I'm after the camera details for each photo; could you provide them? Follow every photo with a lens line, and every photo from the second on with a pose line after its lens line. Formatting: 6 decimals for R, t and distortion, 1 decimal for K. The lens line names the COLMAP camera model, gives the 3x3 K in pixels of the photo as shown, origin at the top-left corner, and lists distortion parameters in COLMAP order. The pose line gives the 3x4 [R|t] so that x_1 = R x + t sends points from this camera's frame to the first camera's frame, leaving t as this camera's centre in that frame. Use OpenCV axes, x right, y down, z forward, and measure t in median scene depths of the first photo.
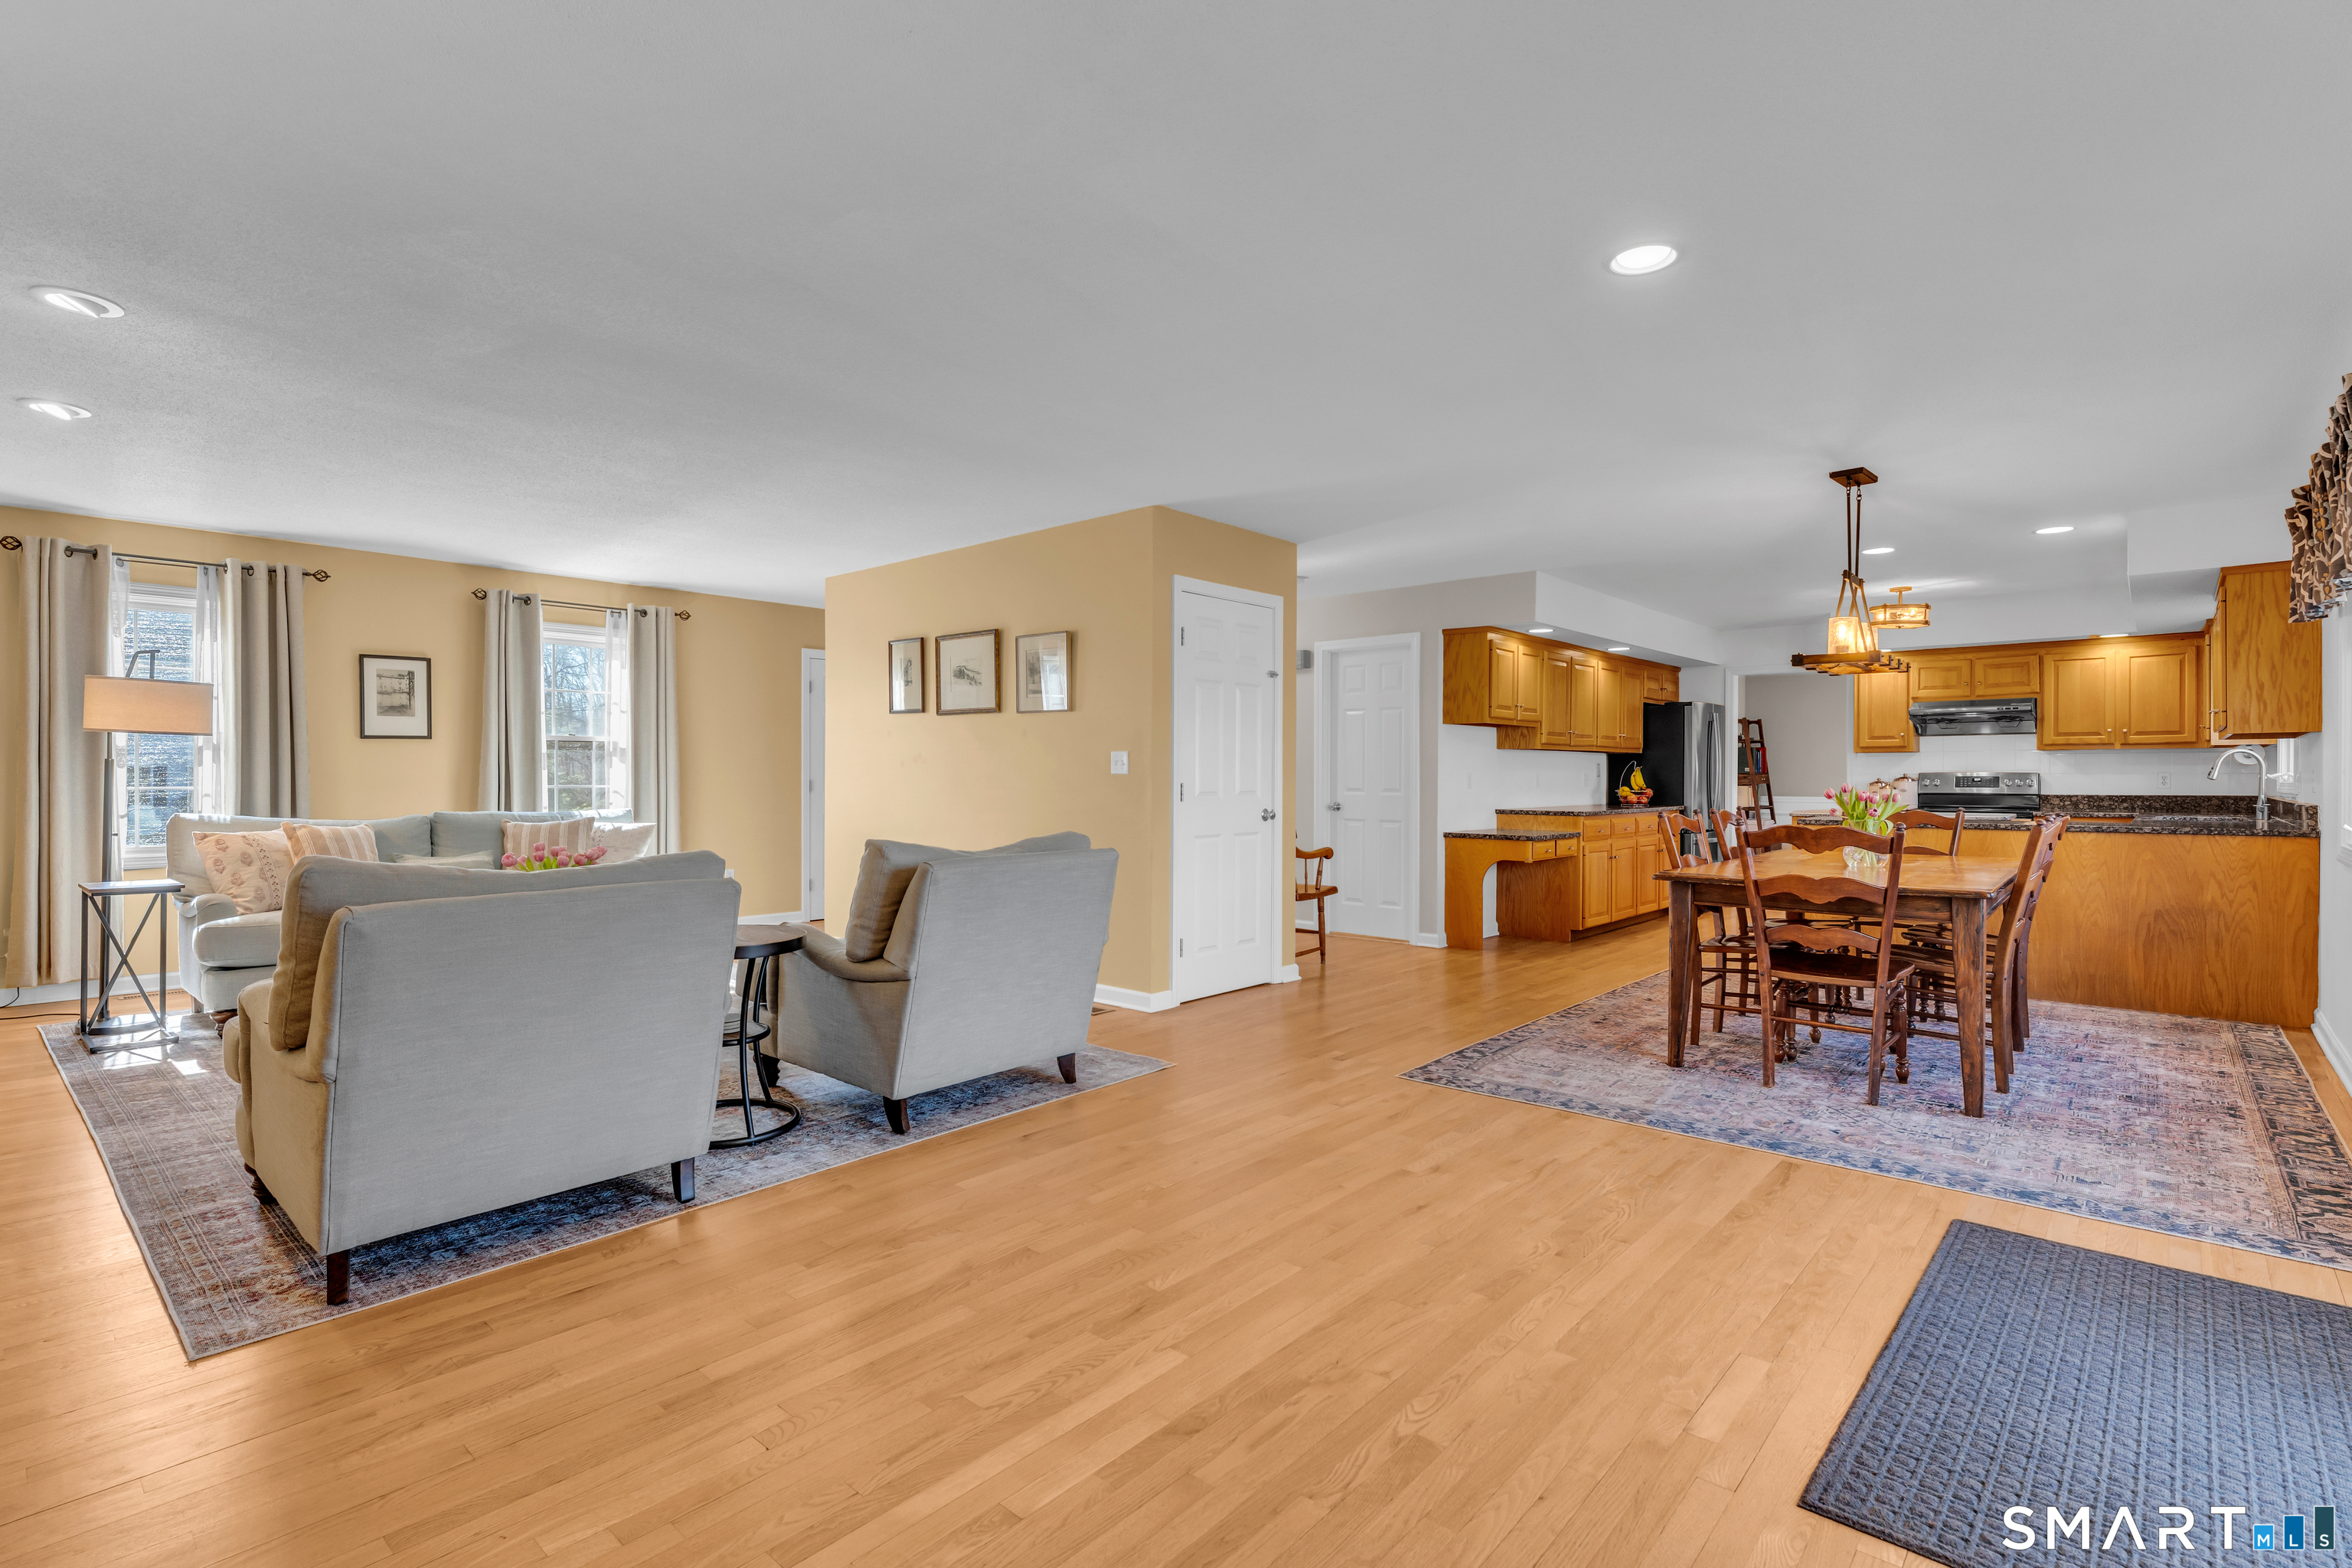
lens RADIAL K [[1104.9, 0, 1174.2], [0, 1104.9, 781.4], [0, 0, 1]] dist [-0.003198, -0.000143]
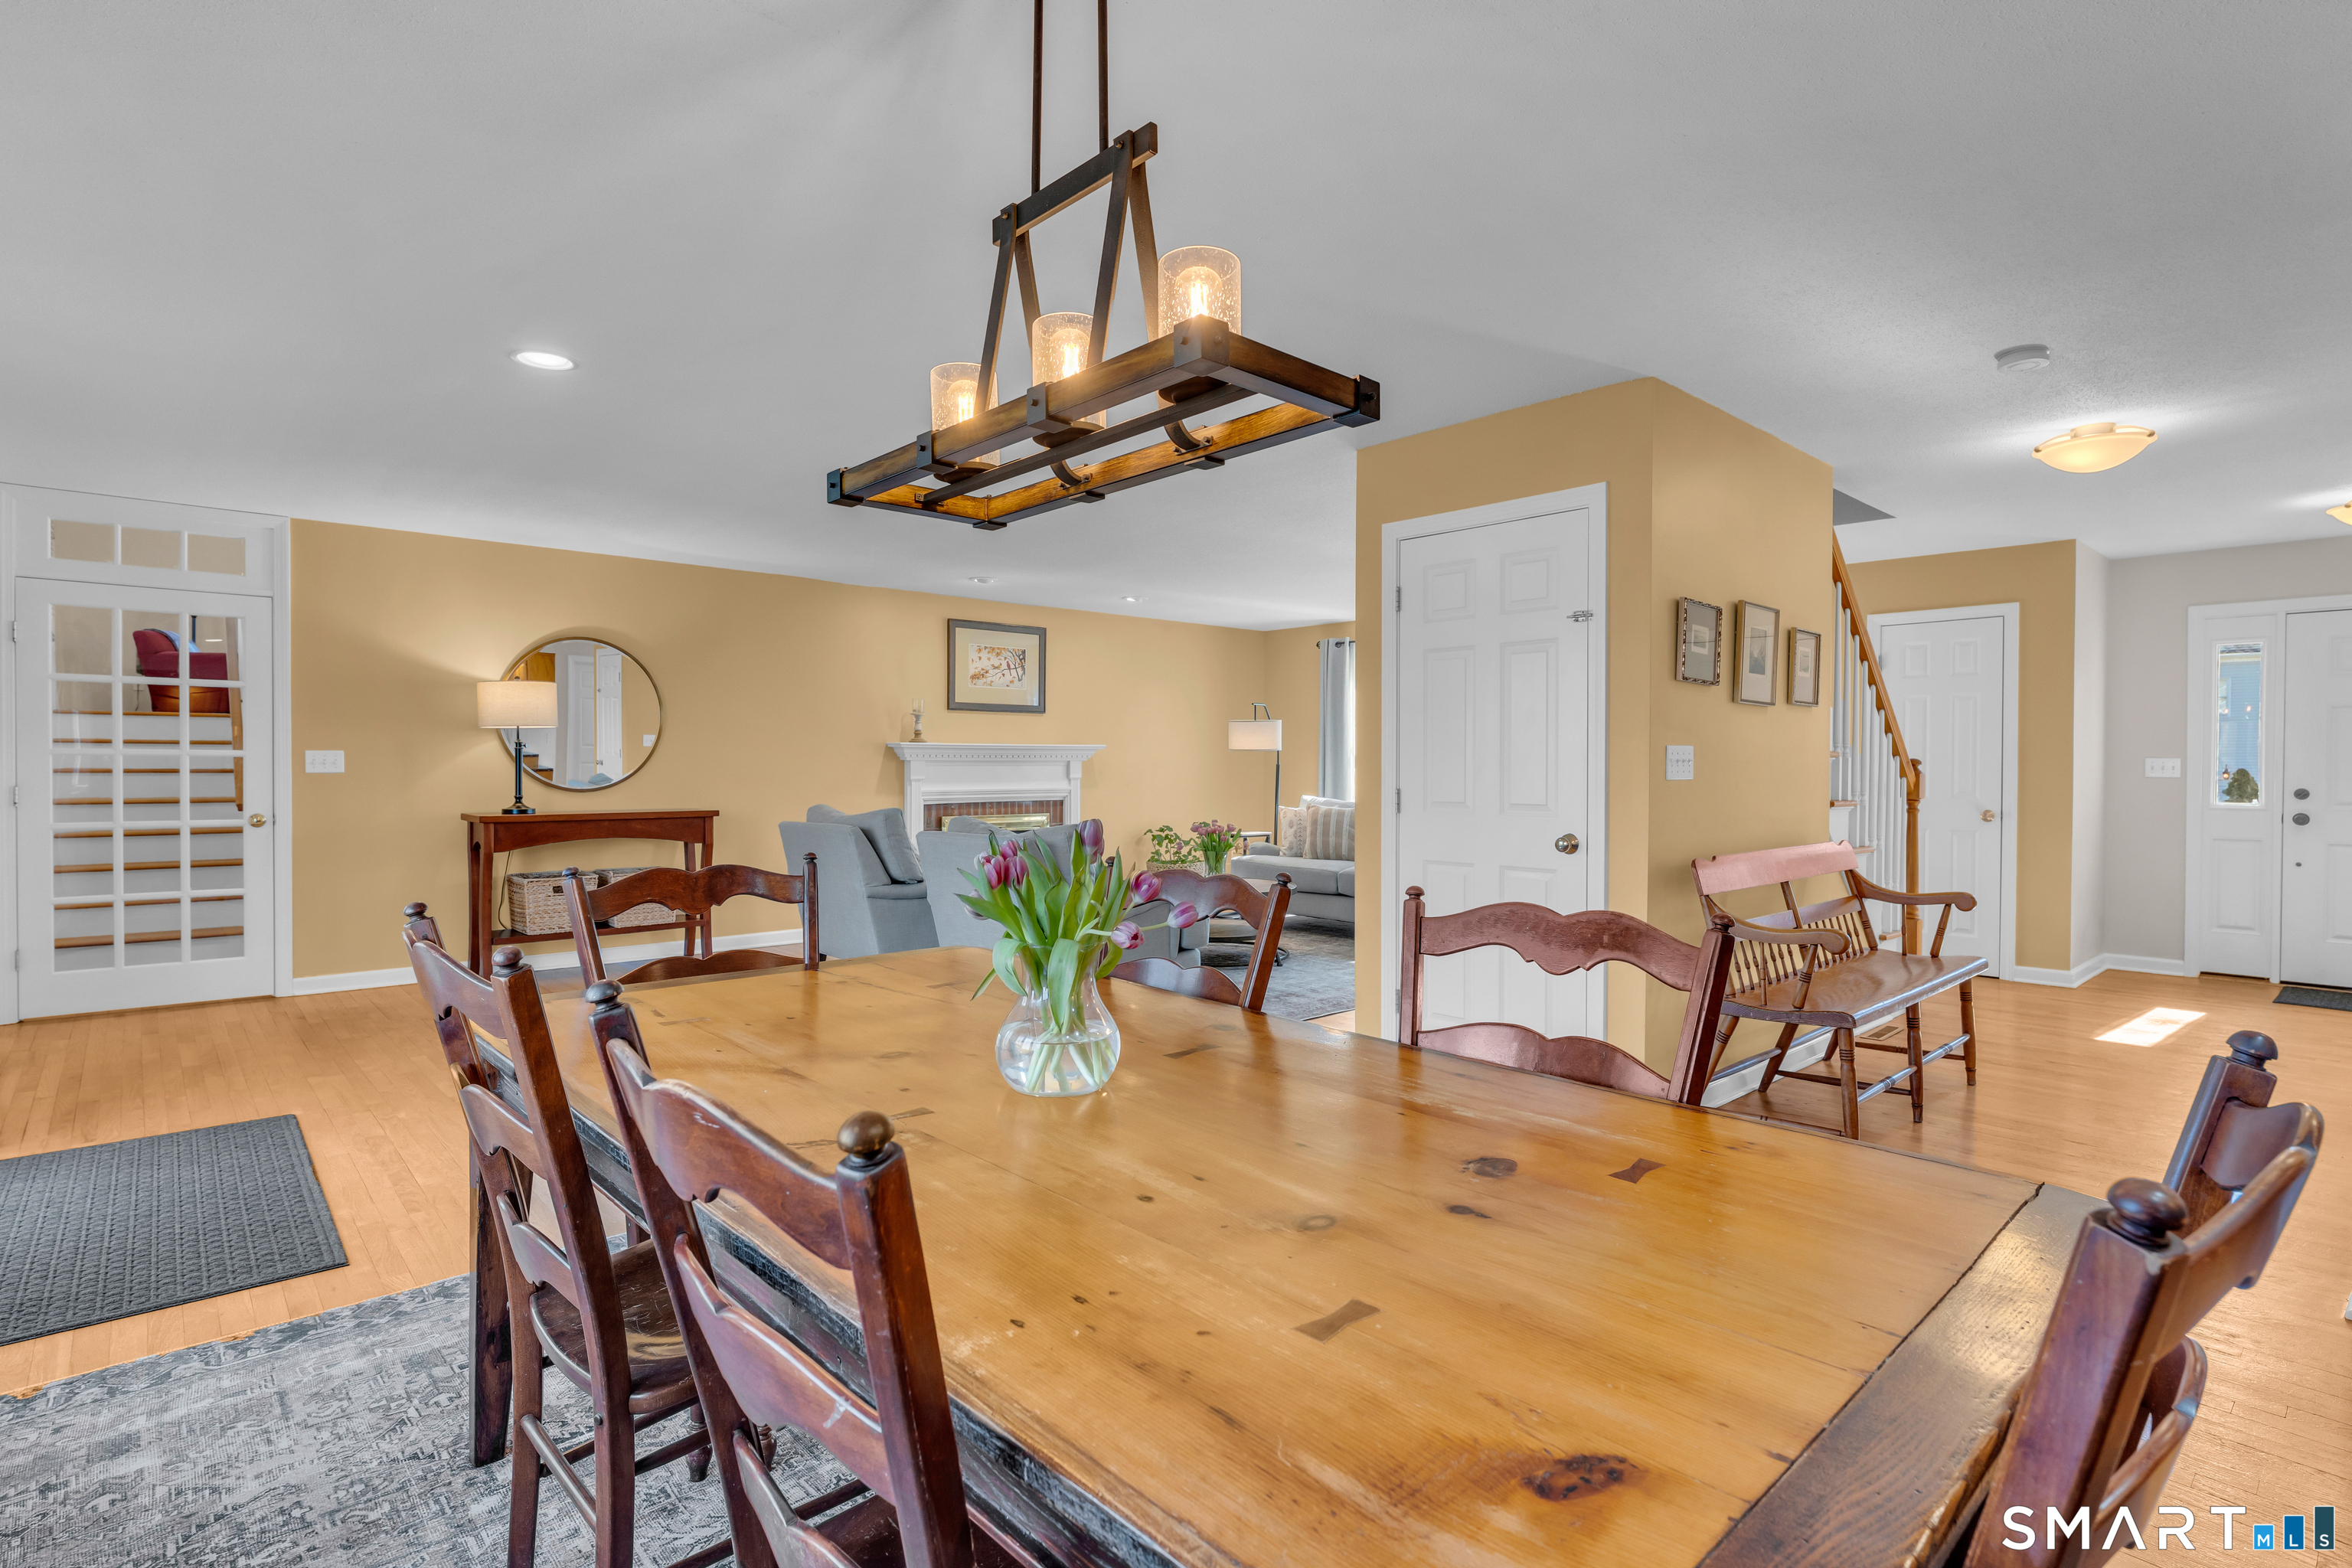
lens RADIAL K [[1140.7, 0, 1167.3], [0, 1140.7, 776.6], [0, 0, 1]] dist [0.000303, -0.001173]
pose [[-0.105874, 0.006408, -0.994359, 0.616454], [-0.008706, 0.999935, 0.007371, -0.008626], [0.994341, 0.009437, -0.105812, 0.693568]]
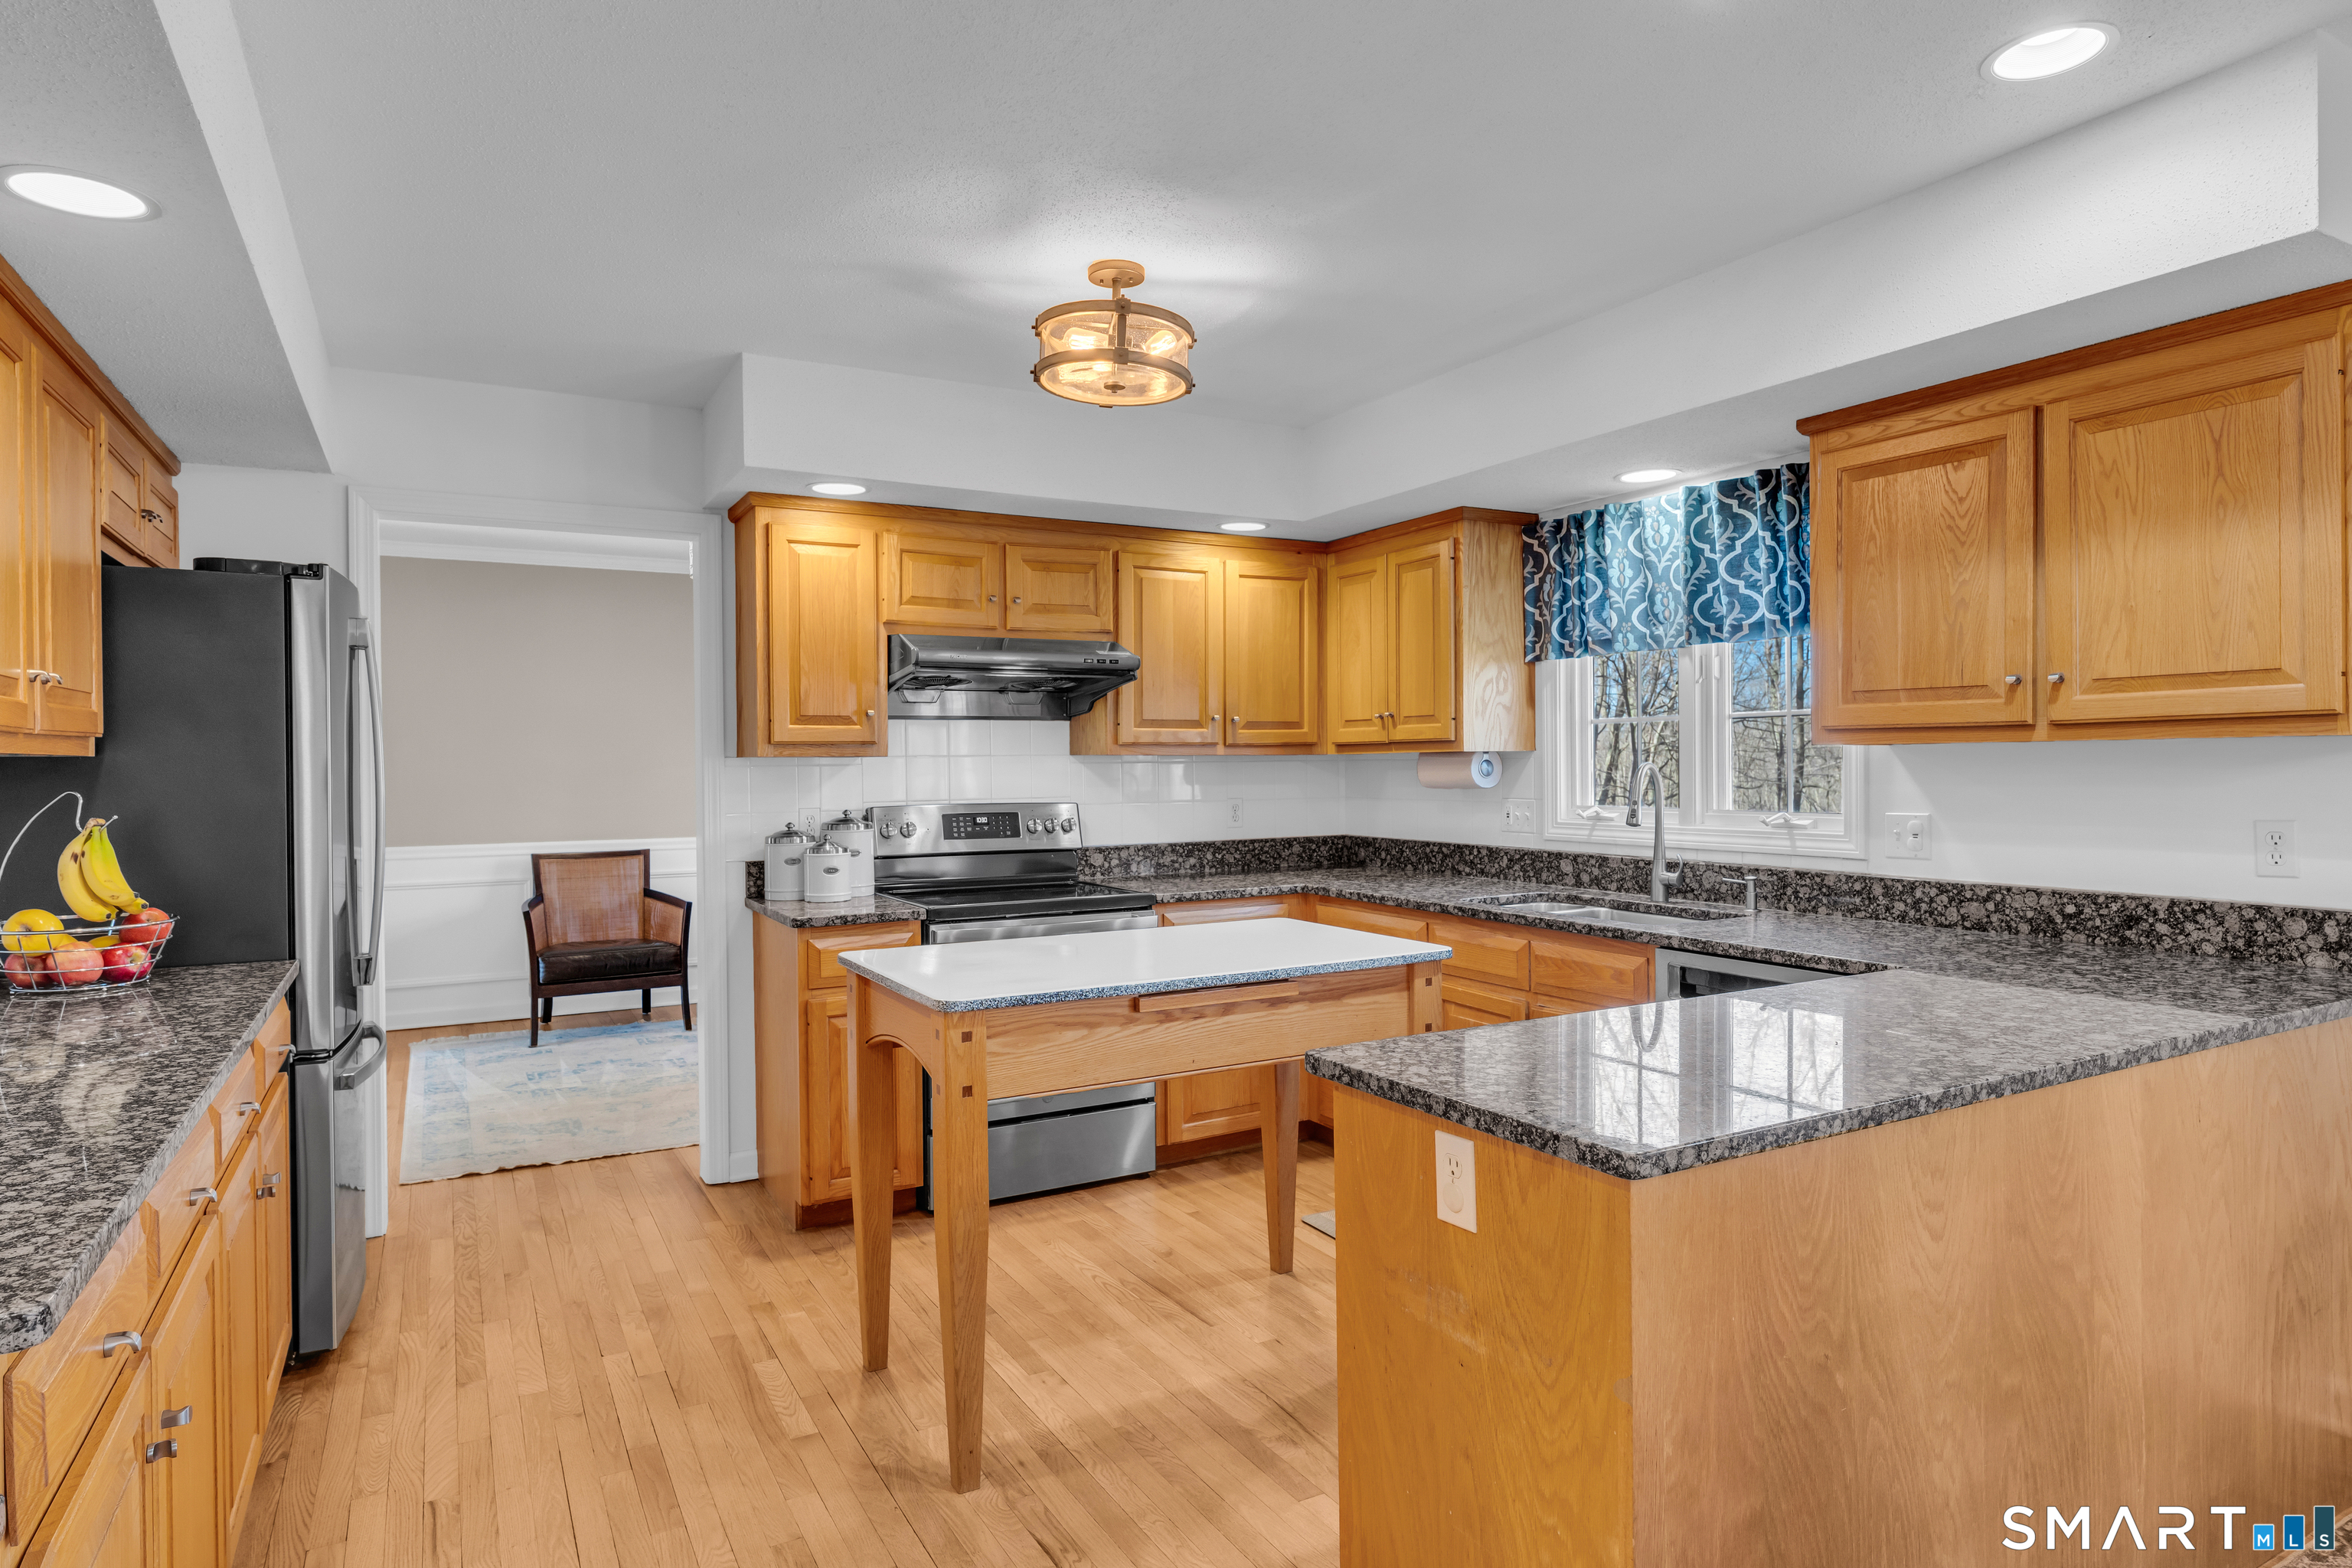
lens RADIAL K [[1314.7, 0, 1168.1], [0, 1314.7, 780.8], [0, 0, 1]] dist [0.001673, 0.000505]
pose [[0.327319, -0.016464, 0.944770, 0.296746], [0.011865, 0.999841, 0.013314, -0.027777], [-0.944839, 0.006852, 0.327463, 0.885811]]
